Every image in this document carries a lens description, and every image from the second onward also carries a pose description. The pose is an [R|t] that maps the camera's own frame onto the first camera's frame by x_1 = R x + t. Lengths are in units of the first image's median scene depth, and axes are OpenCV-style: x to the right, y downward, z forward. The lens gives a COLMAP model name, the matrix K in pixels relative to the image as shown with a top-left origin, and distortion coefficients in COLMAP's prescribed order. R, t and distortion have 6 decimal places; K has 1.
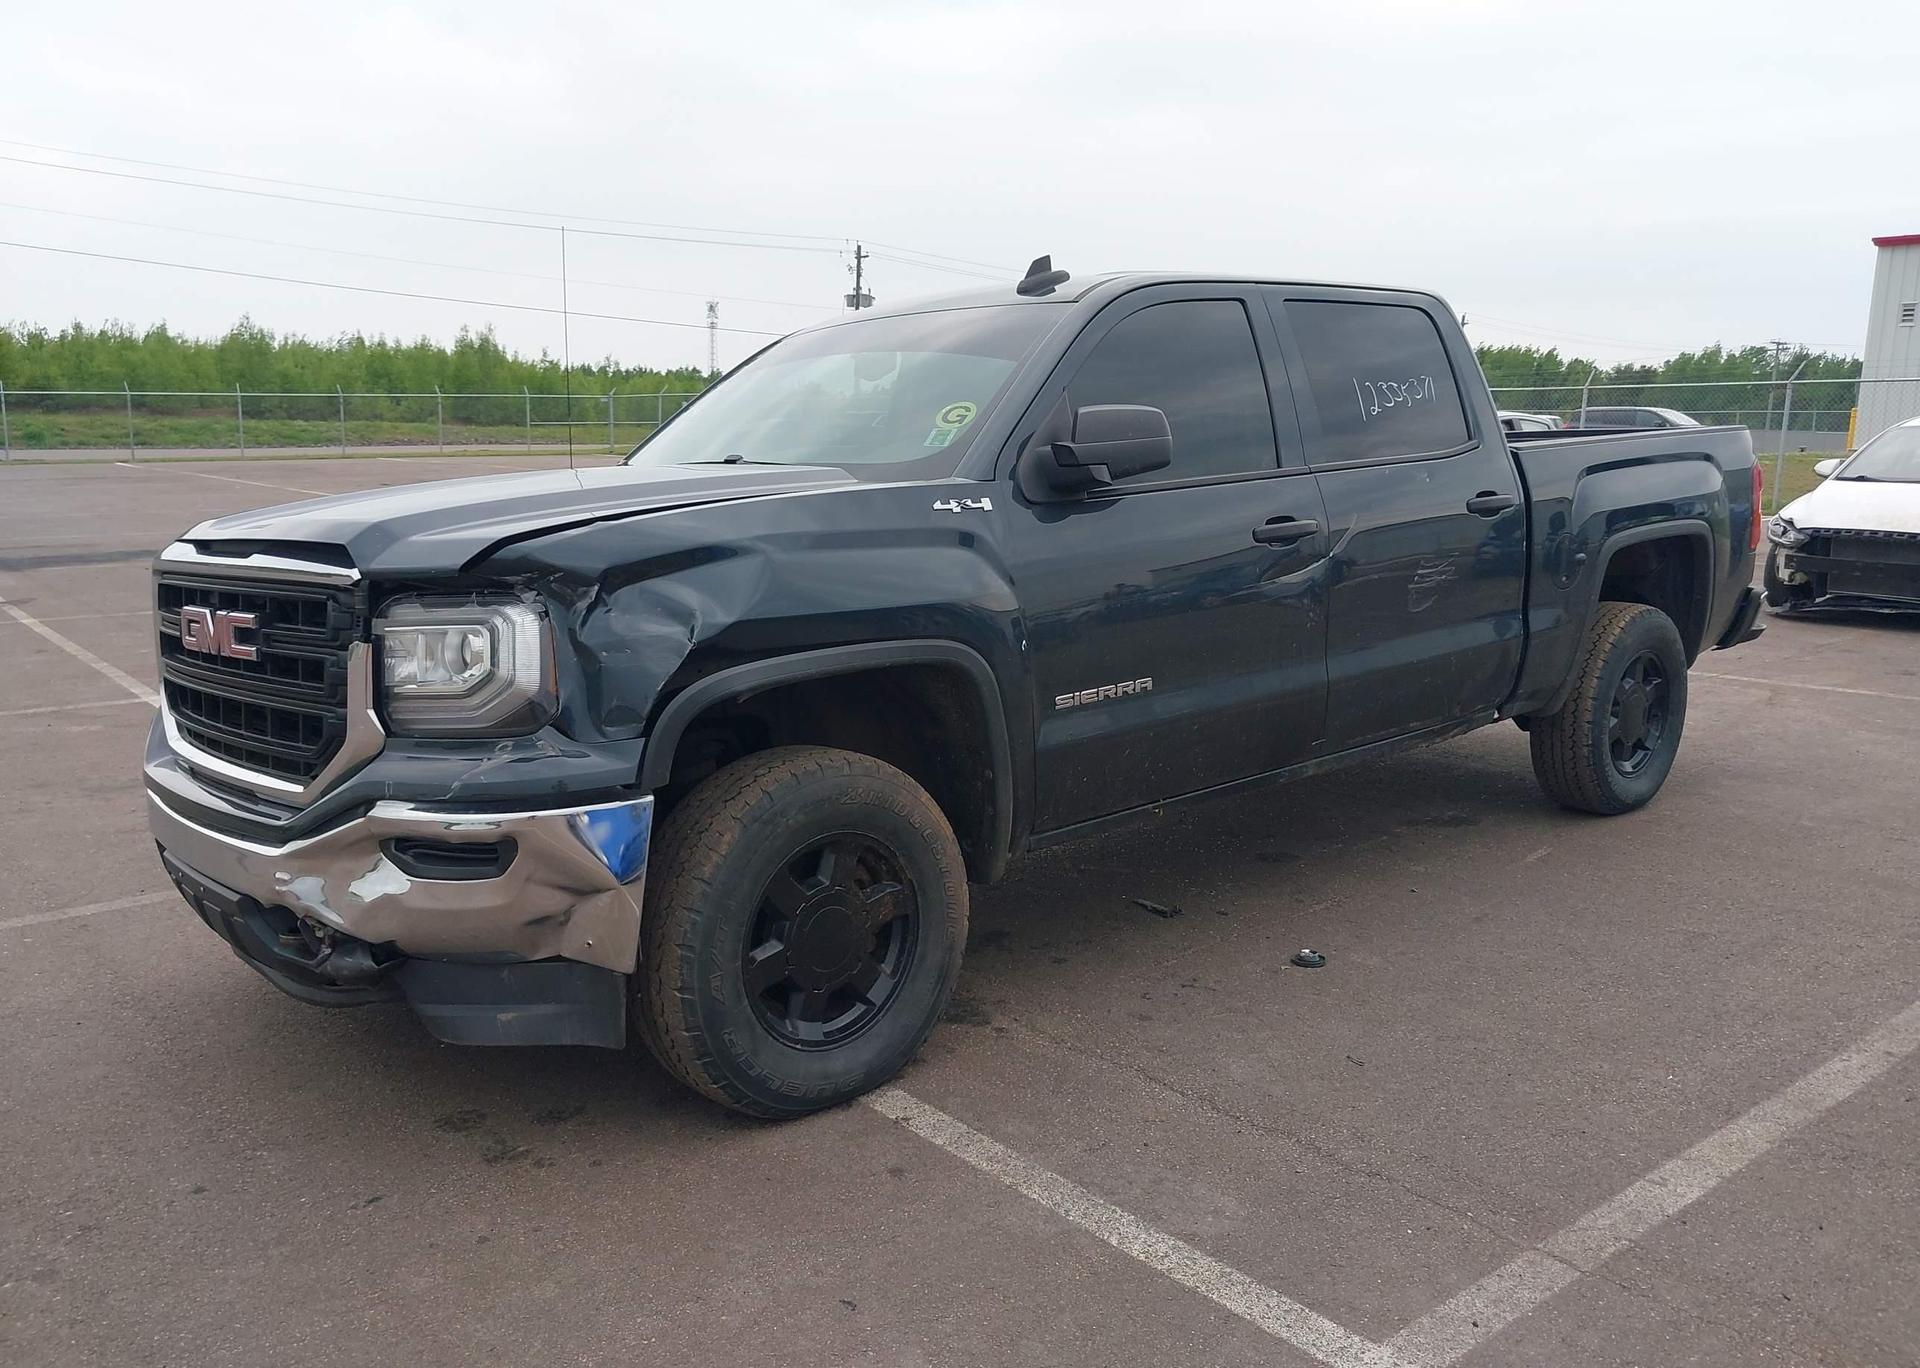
lens RADIAL K [[1506.6, 0, 944.0], [0, 1506.6, 737.7], [0, 0, 1]] dist [0.034374, -0.047189]
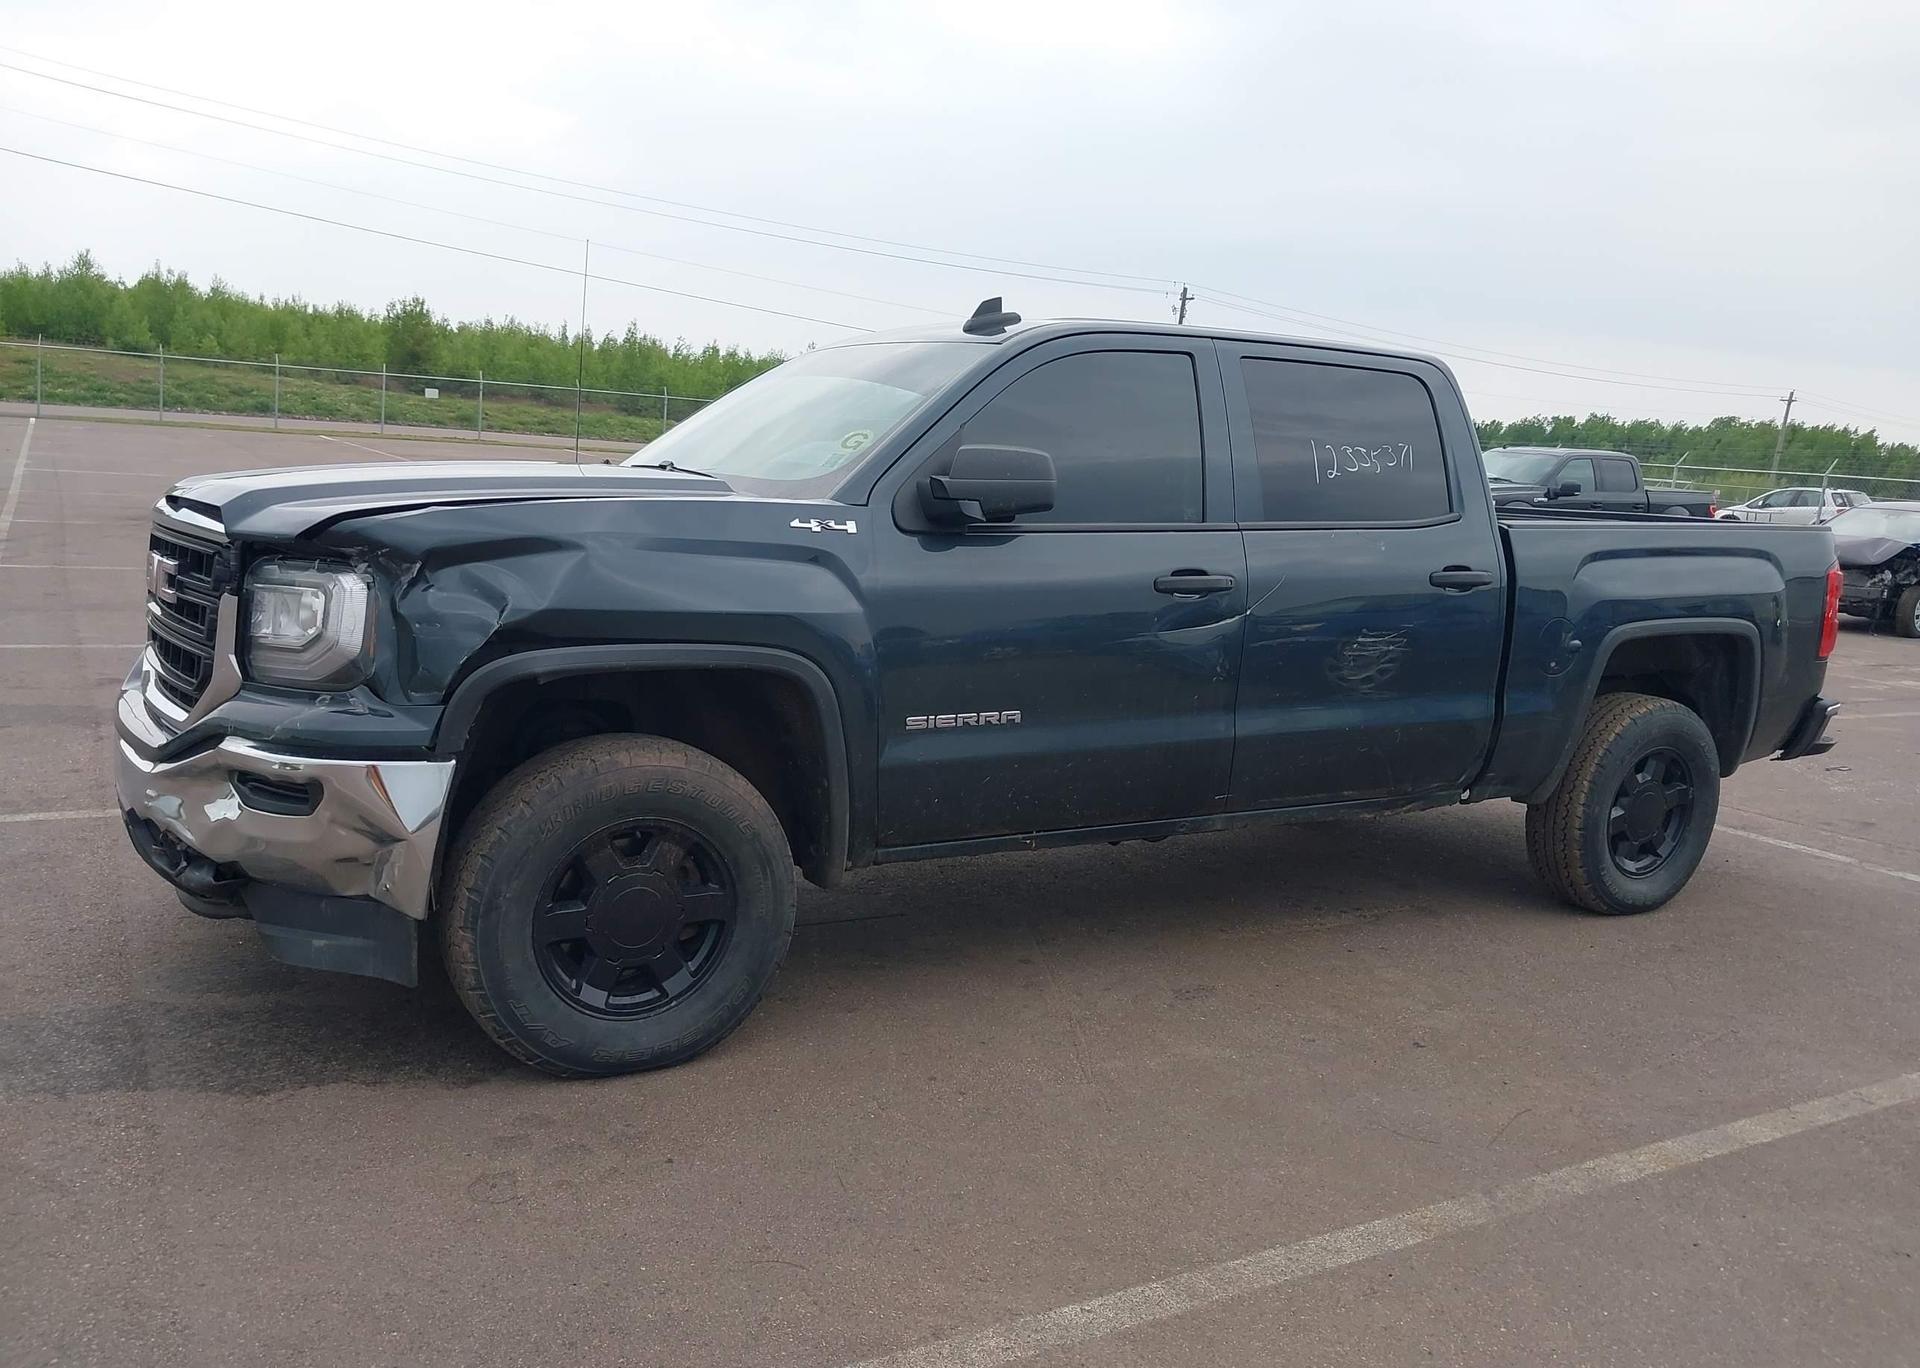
lens RADIAL K [[1497.4, 0, 943.0], [0, 1497.4, 742.7], [0, 0, 1]] dist [0.071318, -0.118818]
pose [[0.980621, 0.114065, -0.159286, 0.286963], [-0.116191, 0.993219, -0.004064, -0.009095], [0.157742, 0.022493, 0.987224, -0.021208]]
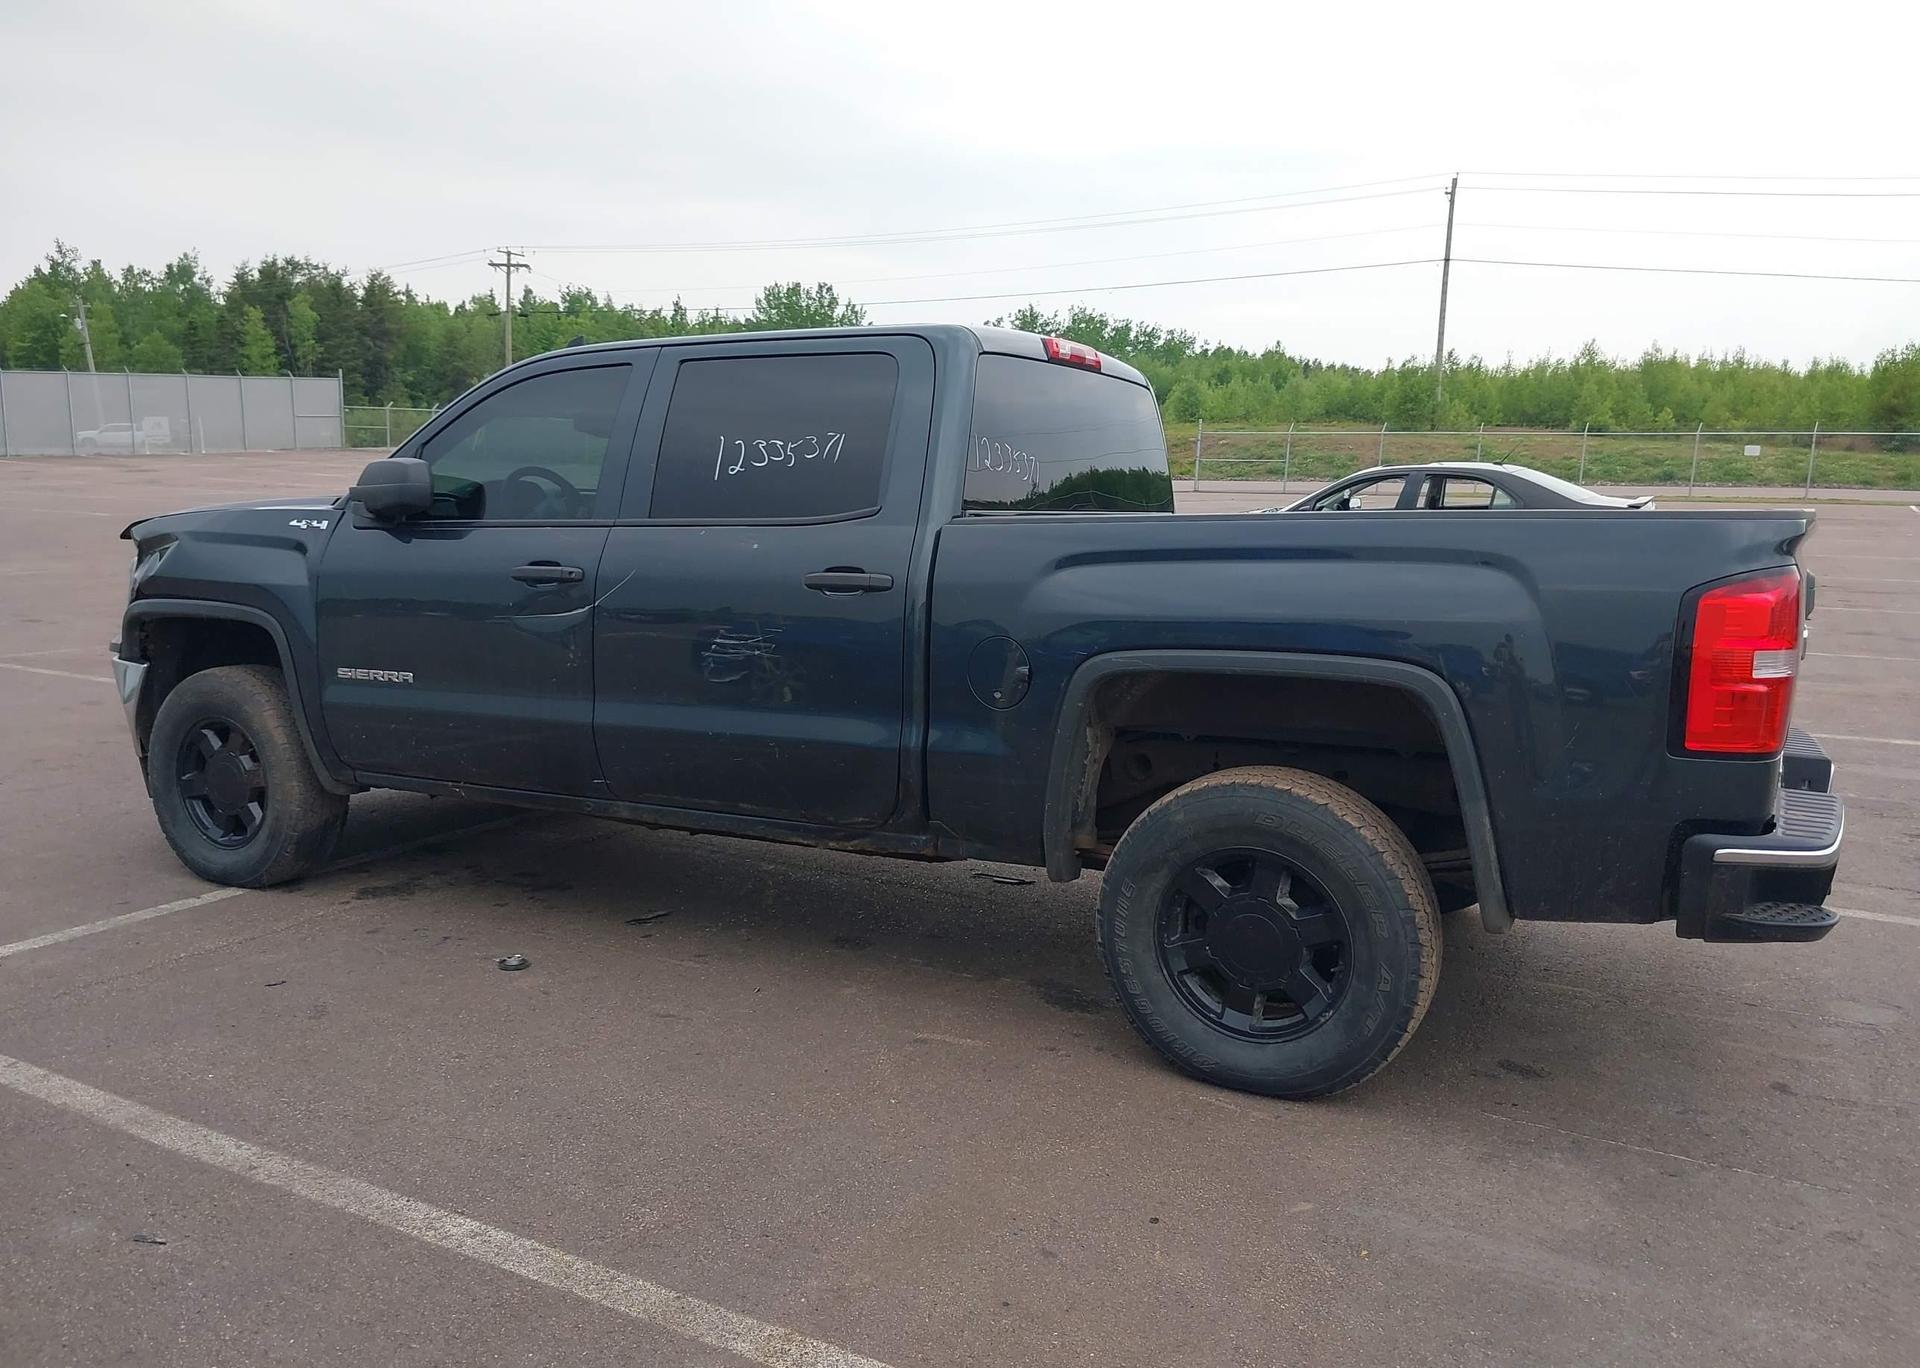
lens RADIAL K [[1506.6, 0, 944.0], [0, 1506.6, 737.7], [0, 0, 1]] dist [0.034374, -0.047189]
pose [[0.361766, 0.184187, -0.913893, 1.672854], [-0.199724, 0.972841, 0.117006, -0.255619], [0.910624, 0.140198, 0.388727, 1.048700]]
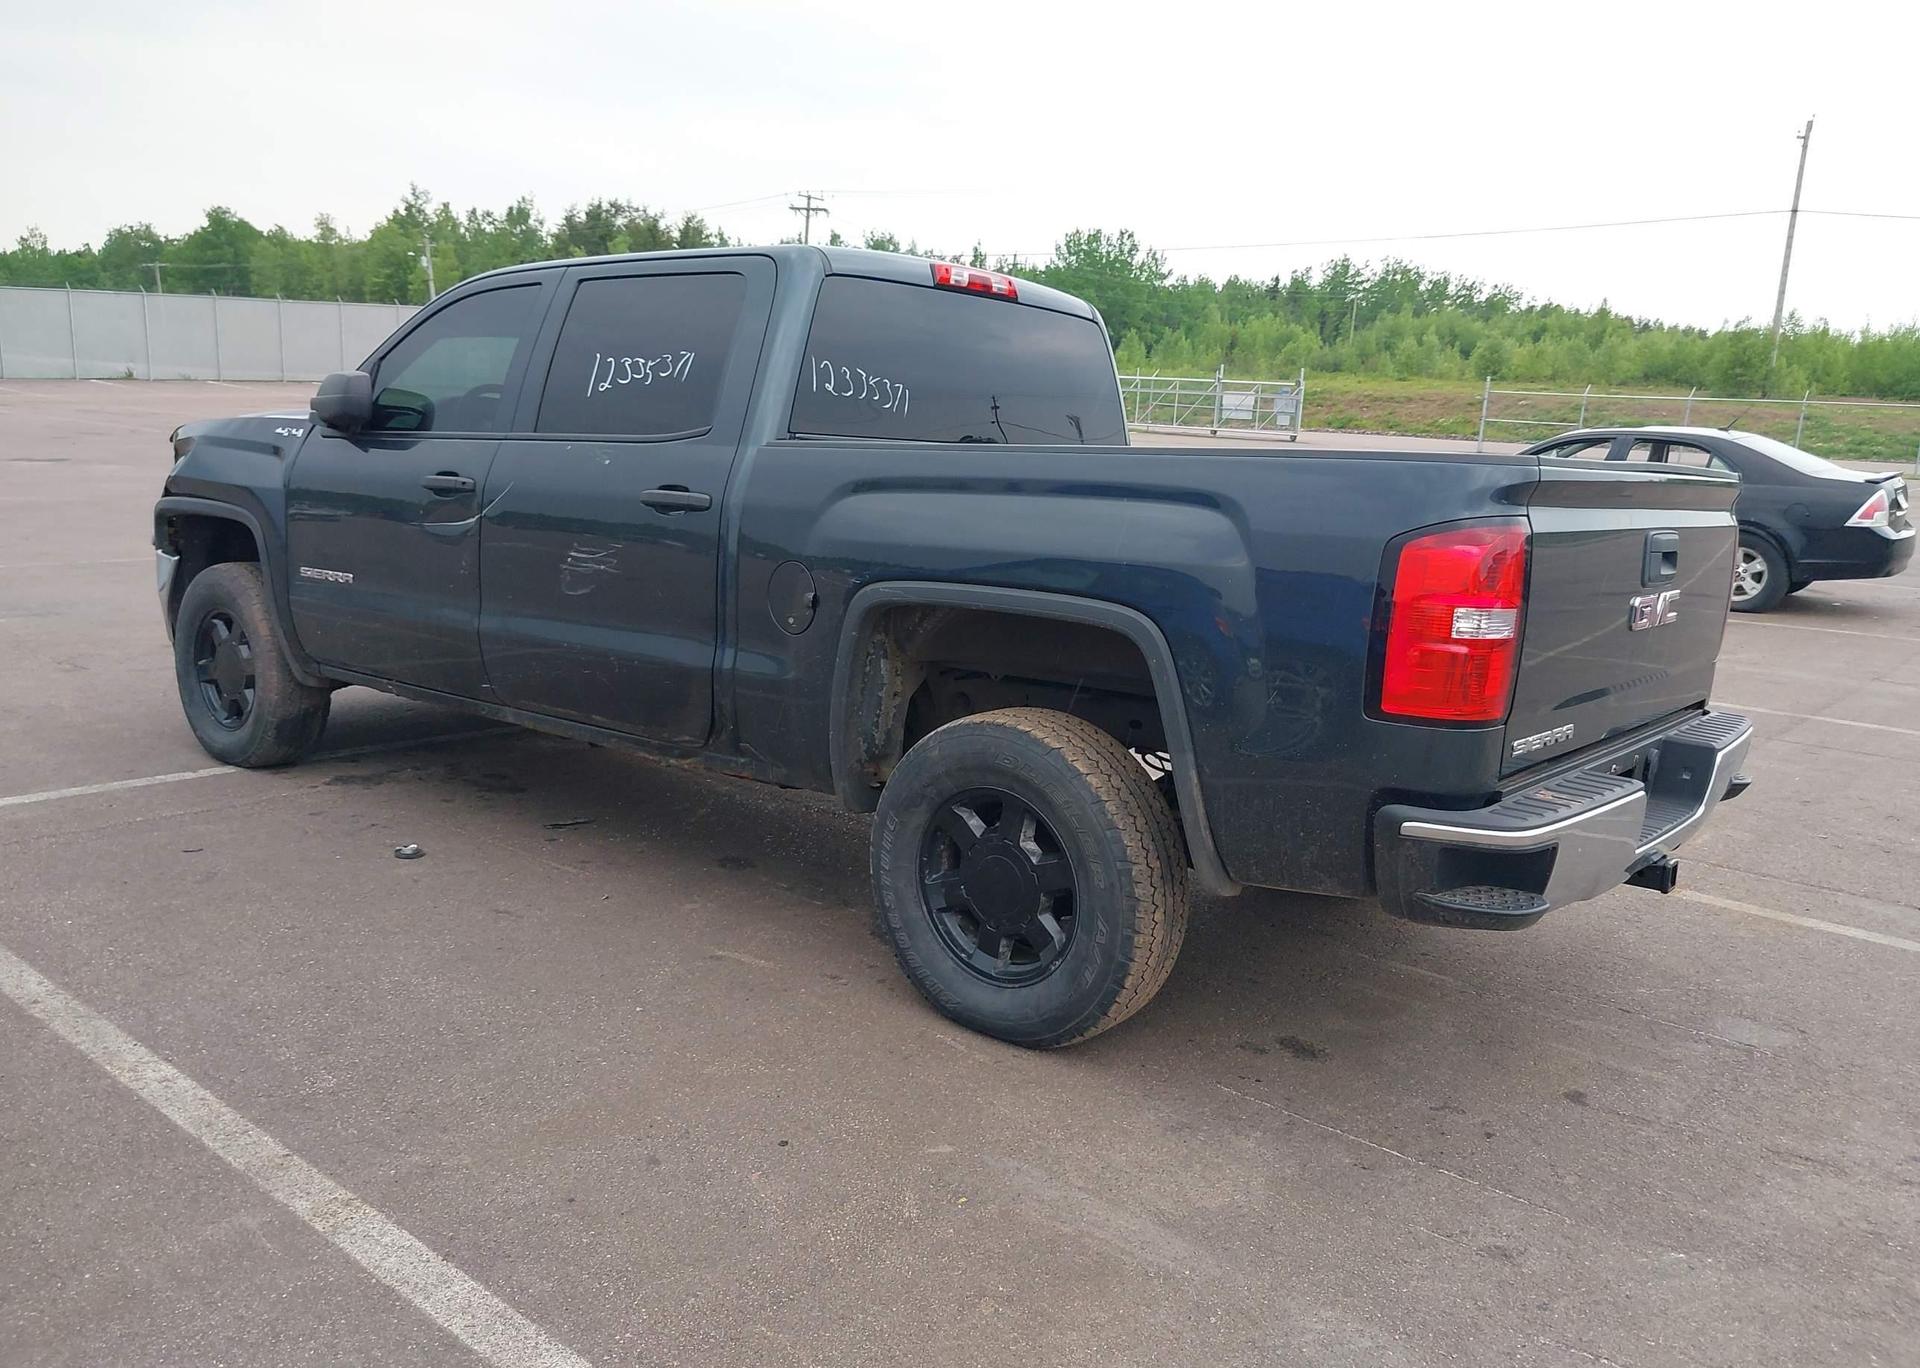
lens RADIAL K [[1511.2, 0, 944.6], [0, 1511.2, 741.2], [0, 0, 1]] dist [-0.000683, -0.001005]
pose [[0.173679, 0.234565, -0.956460, 1.768976], [-0.238352, 0.952357, 0.190277, -0.319041], [0.955523, 0.194926, 0.221314, 1.407715]]
